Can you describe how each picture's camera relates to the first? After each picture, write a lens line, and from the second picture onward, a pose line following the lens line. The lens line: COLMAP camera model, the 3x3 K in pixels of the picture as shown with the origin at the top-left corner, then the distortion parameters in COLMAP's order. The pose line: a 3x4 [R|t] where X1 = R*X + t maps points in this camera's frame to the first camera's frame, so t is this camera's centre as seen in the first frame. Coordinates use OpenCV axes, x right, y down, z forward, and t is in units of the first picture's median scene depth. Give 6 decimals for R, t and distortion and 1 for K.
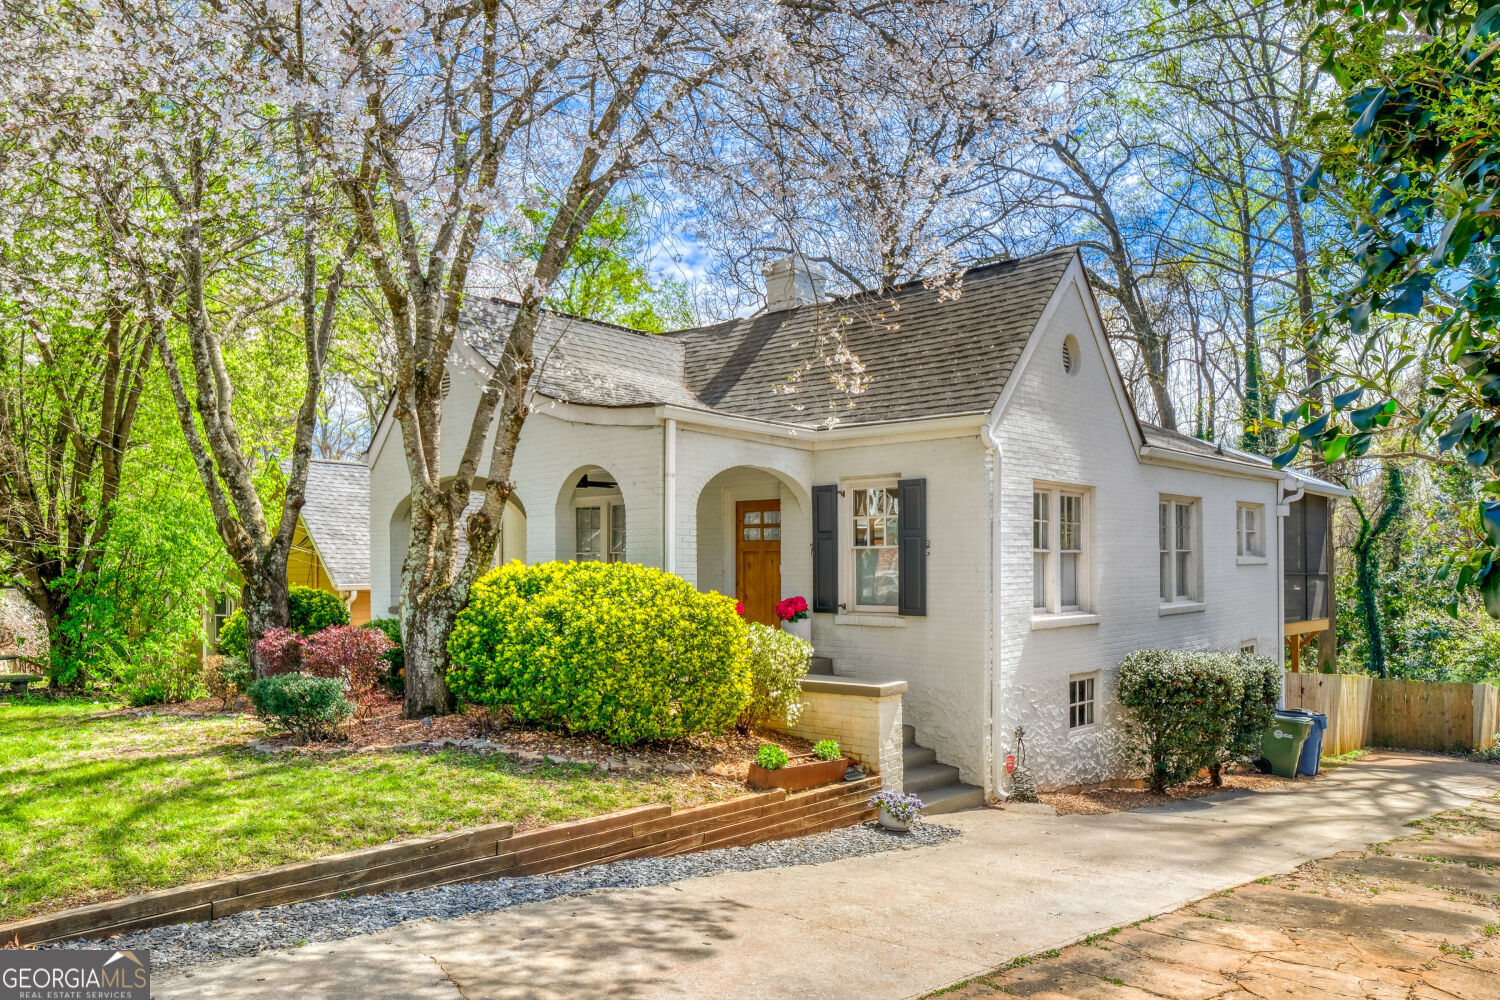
lens RADIAL K [[1061.8, 0, 748.9], [0, 1061.8, 507.7], [0, 0, 1]] dist [-0.014711, 0.001510]
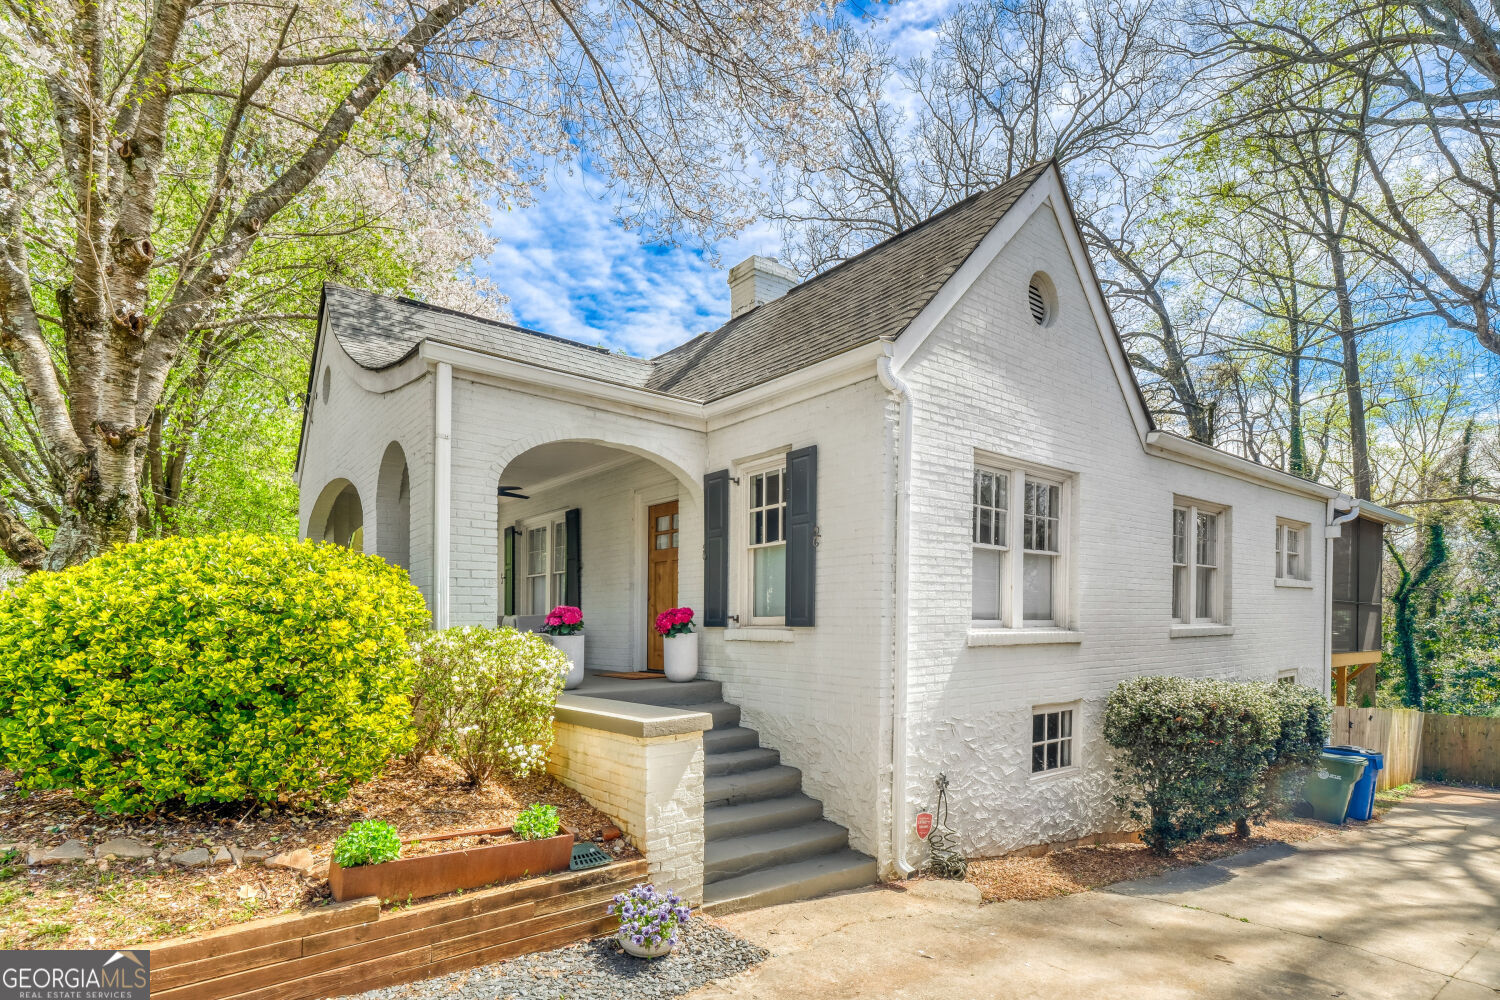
lens RADIAL K [[766.4, 0, 741.5], [0, 766.4, 622.5], [0, 0, 1]] dist [0.005604, 0.000616]
pose [[0.984159, -0.005855, -0.177191, 0.181320], [0.015730, 0.998397, 0.054376, 0.058512], [0.176588, -0.056302, 0.982673, 0.385146]]
